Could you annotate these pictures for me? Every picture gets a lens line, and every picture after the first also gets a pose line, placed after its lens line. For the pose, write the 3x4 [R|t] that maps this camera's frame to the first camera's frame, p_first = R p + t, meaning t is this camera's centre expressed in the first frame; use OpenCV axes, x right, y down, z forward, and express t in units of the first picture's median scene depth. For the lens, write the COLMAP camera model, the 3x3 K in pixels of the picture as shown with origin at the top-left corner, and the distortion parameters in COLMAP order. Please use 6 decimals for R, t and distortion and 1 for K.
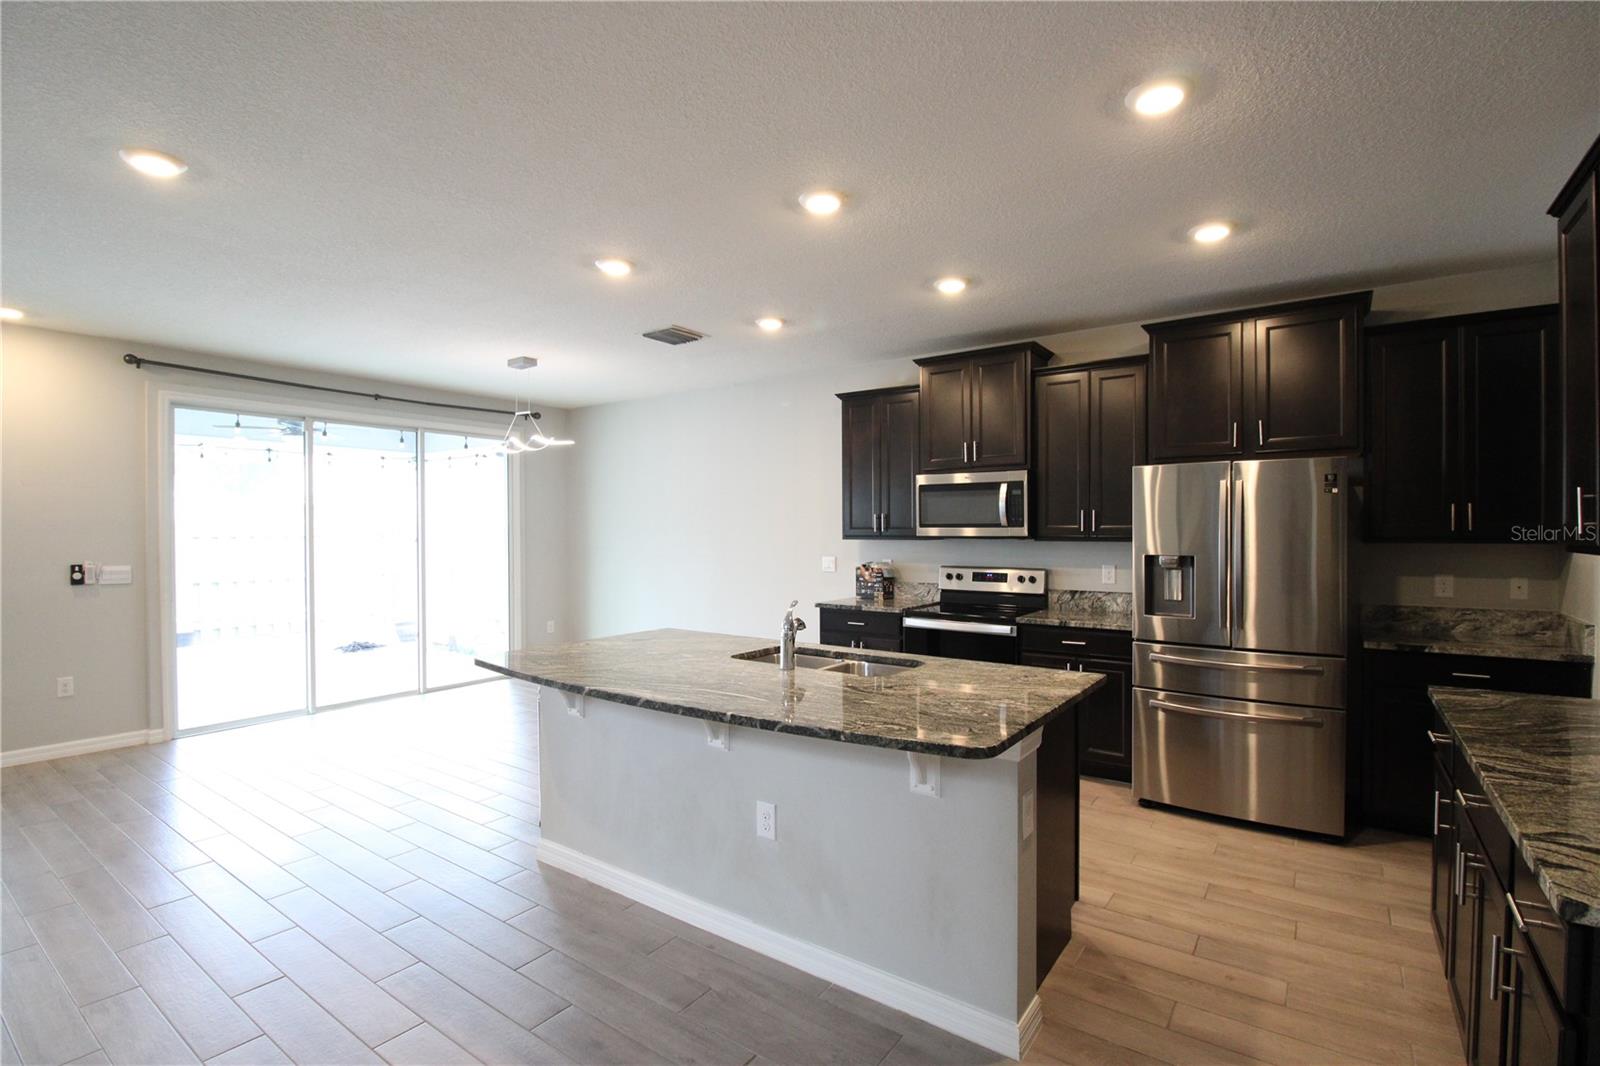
lens RADIAL K [[741.4, 0, 799.7], [0, 741.4, 536.9], [0, 0, 1]] dist [-0.003847, -0.009932]
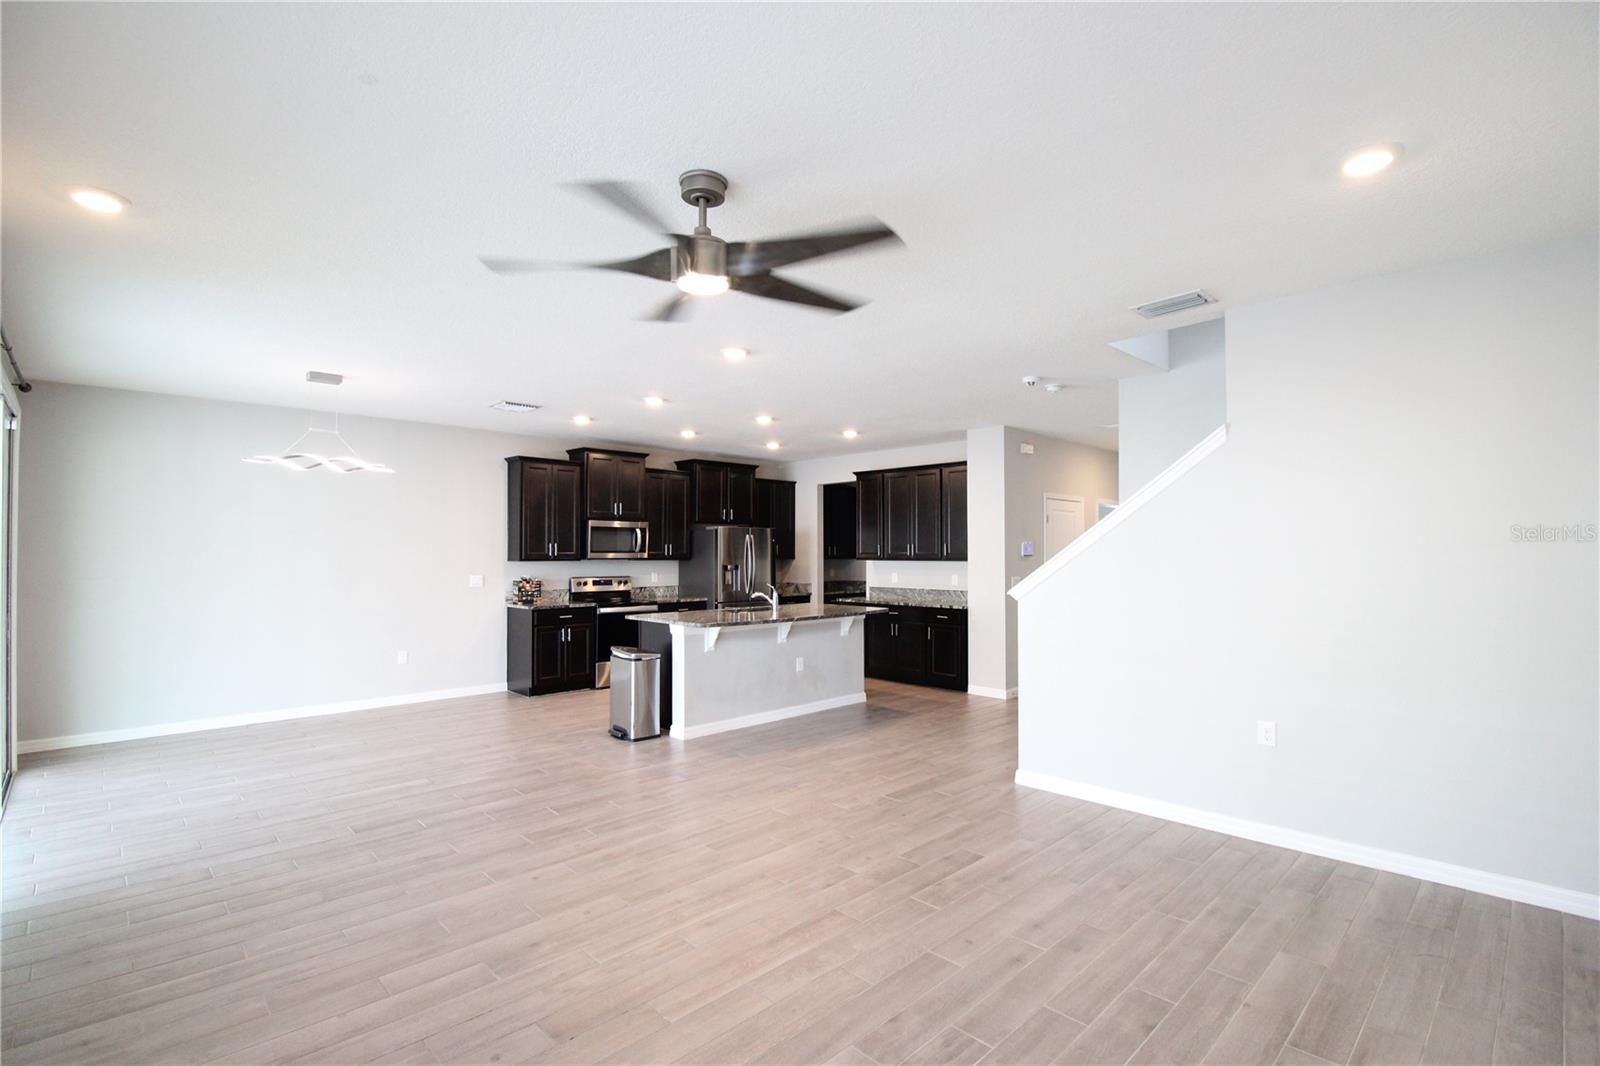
lens RADIAL K [[741.4, 0, 805.7], [0, 741.4, 536.9], [0, 0, 1]] dist [-0.003847, -0.009932]
pose [[0.170145, 0.023469, 0.985140, -1.325408], [0.008486, 0.999644, -0.025280, -0.002604], [-0.985383, 0.012661, 0.169885, 0.261649]]
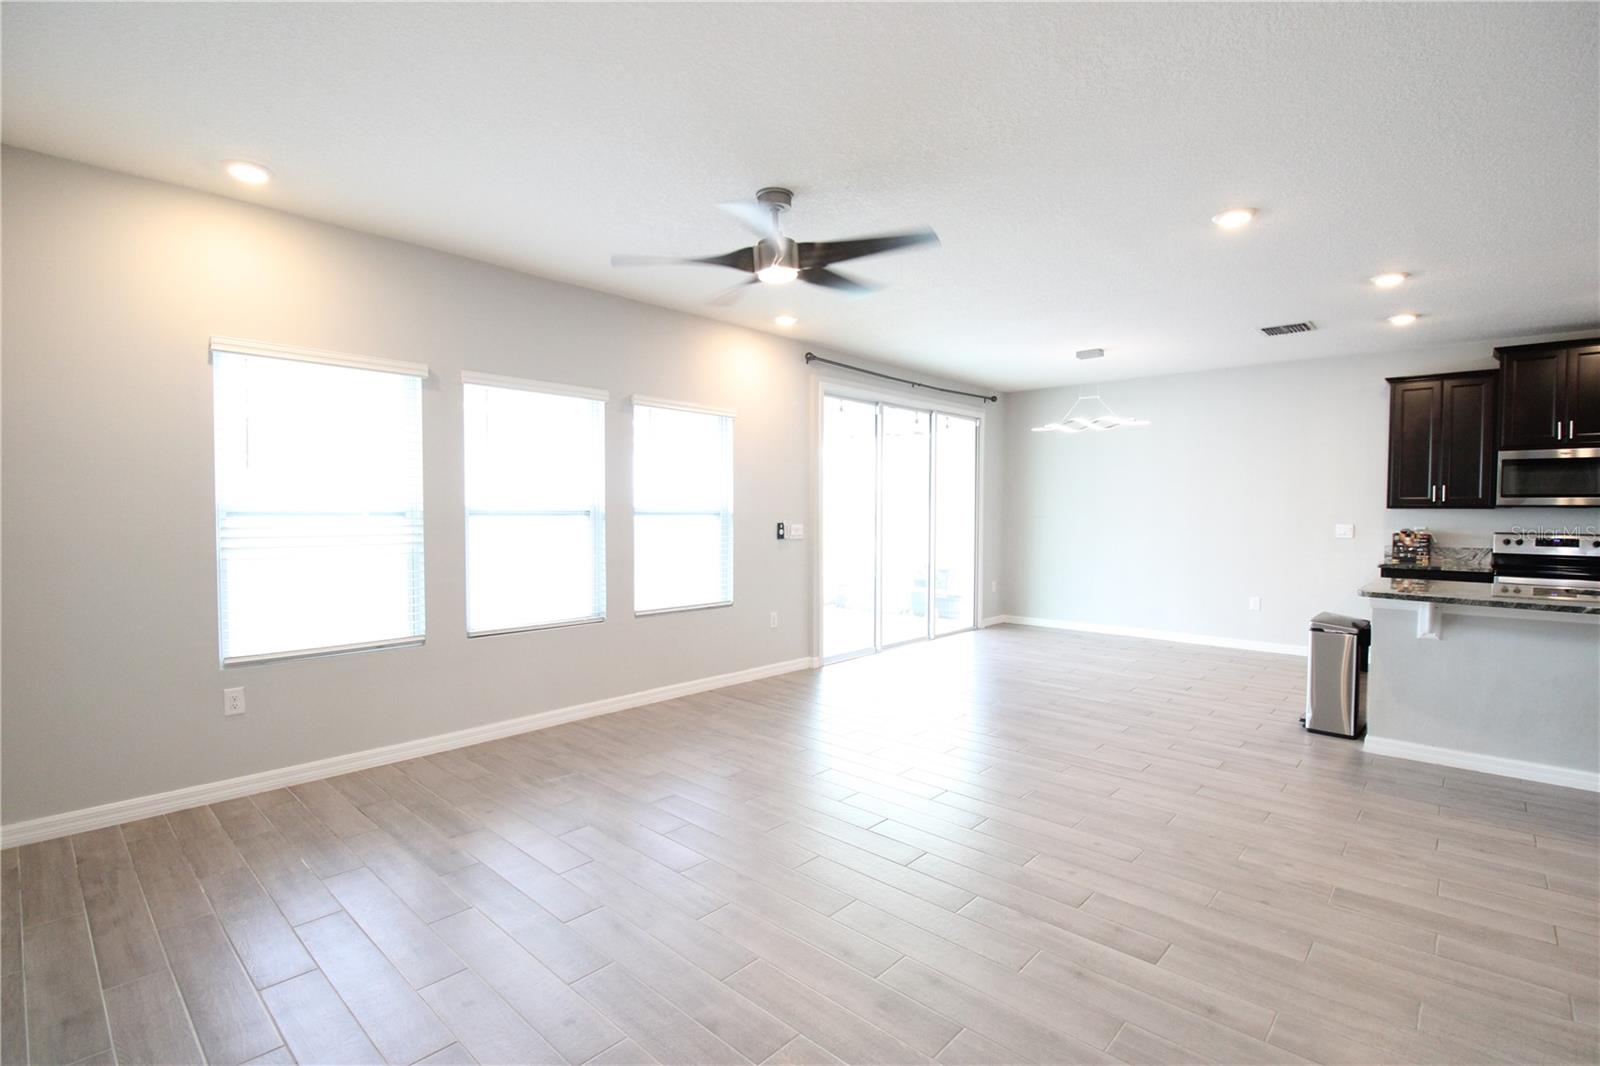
lens RADIAL K [[741.4, 0, 808.7], [0, 741.4, 539.1], [0, 0, 1]] dist [-0.003847, -0.009932]
pose [[0.992899, 0.012008, -0.118351, -0.742812], [-0.008327, 0.999467, 0.031550, 0.023854], [0.118667, -0.030341, 0.992470, -0.233743]]
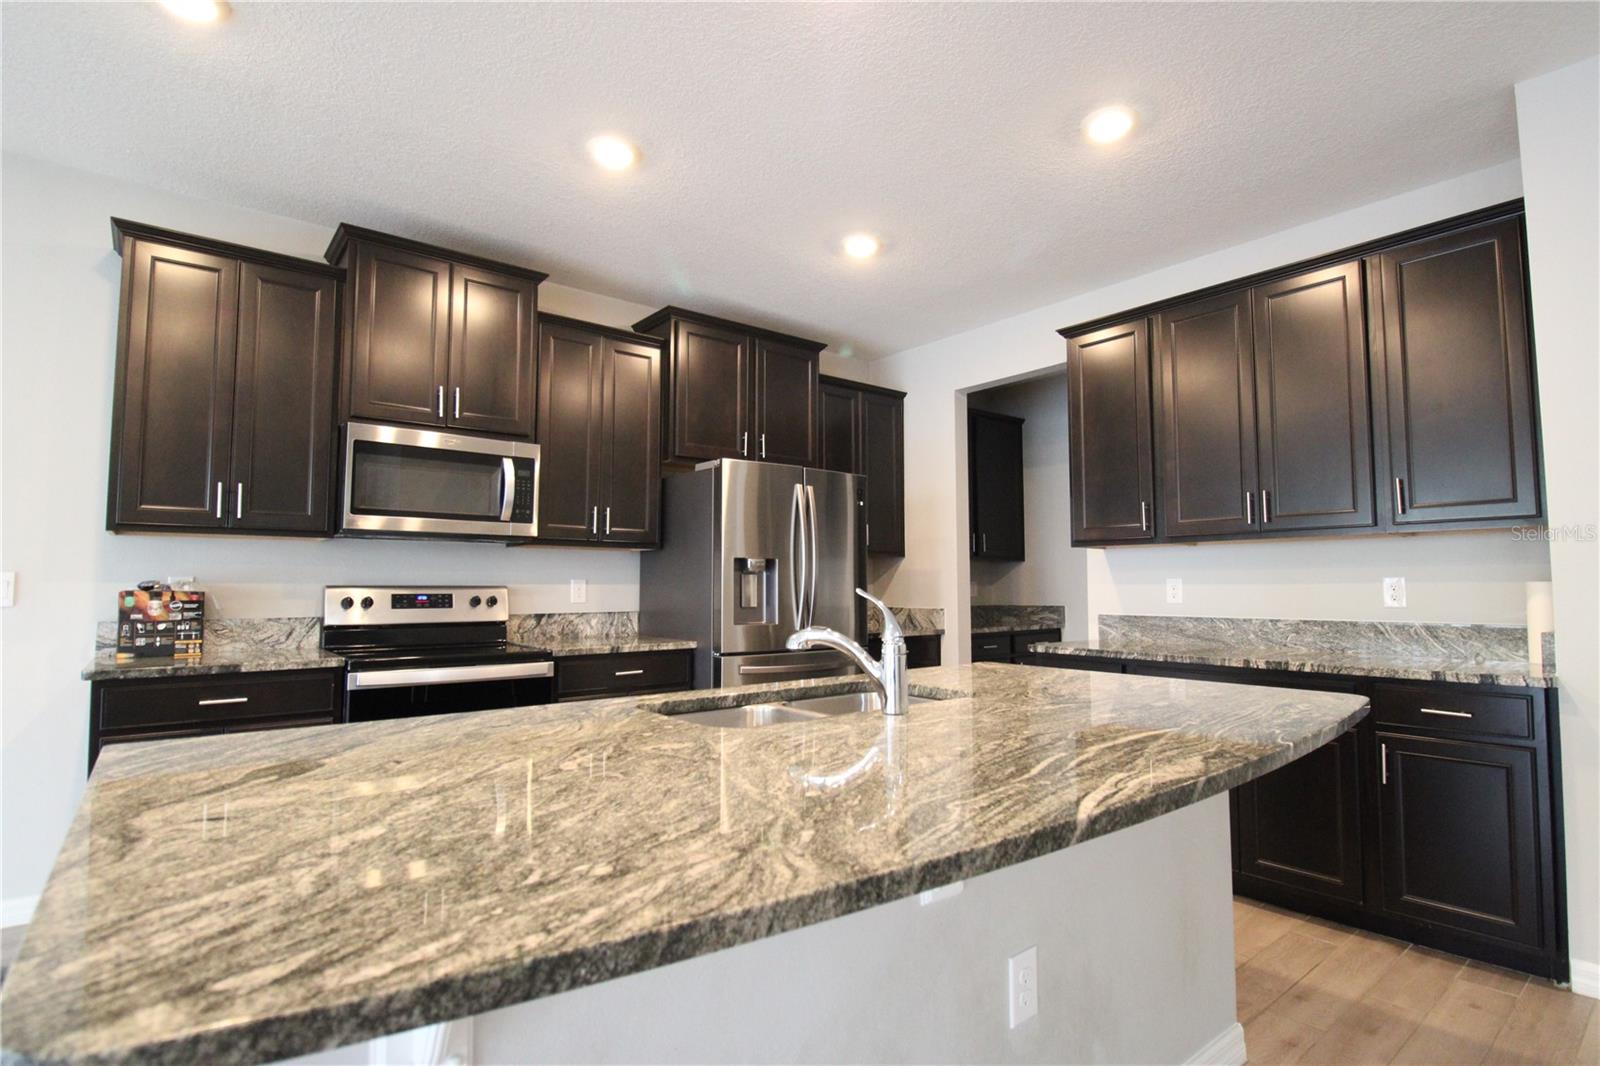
lens RADIAL K [[788.3, 0, 807.6], [0, 788.3, 536.0], [0, 0, 1]] dist [-0.006380, -0.000991]
pose [[0.256876, 0.065498, 0.964222, -0.325965], [0.009170, 0.997491, -0.070200, 0.049334], [-0.966401, 0.026874, 0.255631, 0.499127]]
